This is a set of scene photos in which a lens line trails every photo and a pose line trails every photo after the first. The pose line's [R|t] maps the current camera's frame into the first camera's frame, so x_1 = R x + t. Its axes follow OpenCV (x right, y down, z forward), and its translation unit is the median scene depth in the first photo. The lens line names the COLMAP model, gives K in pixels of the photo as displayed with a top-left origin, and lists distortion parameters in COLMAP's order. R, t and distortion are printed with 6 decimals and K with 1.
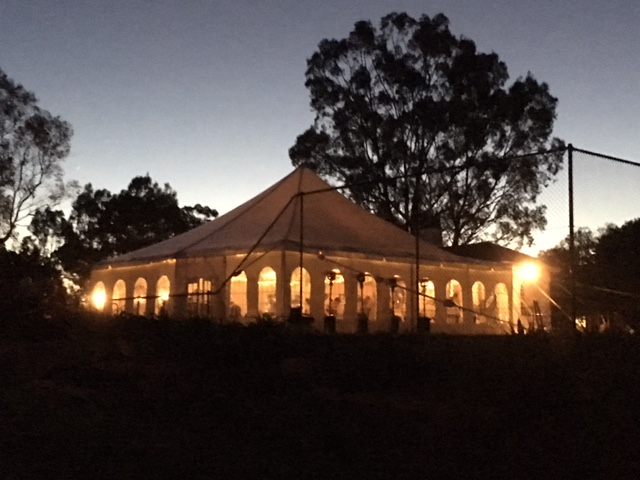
lens RADIAL K [[918.9, 0, 319.4], [0, 918.9, 240.4], [0, 0, 1]] dist [0.033930, 0.000000]
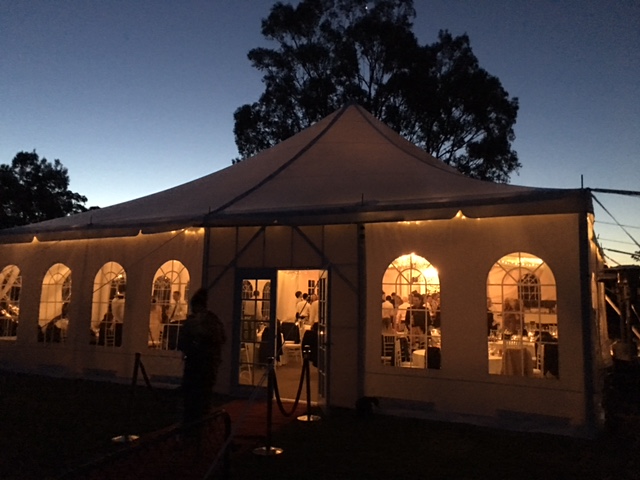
lens RADIAL K [[526.2, 0, 321.8], [0, 526.2, 238.8], [0, 0, 1]] dist [0.003191, 0.000807]
pose [[0.933256, 0.038122, 0.357184, -0.097797], [-0.041871, 0.999119, 0.002767, 0.011284], [-0.356764, -0.017538, 0.934030, 0.352479]]
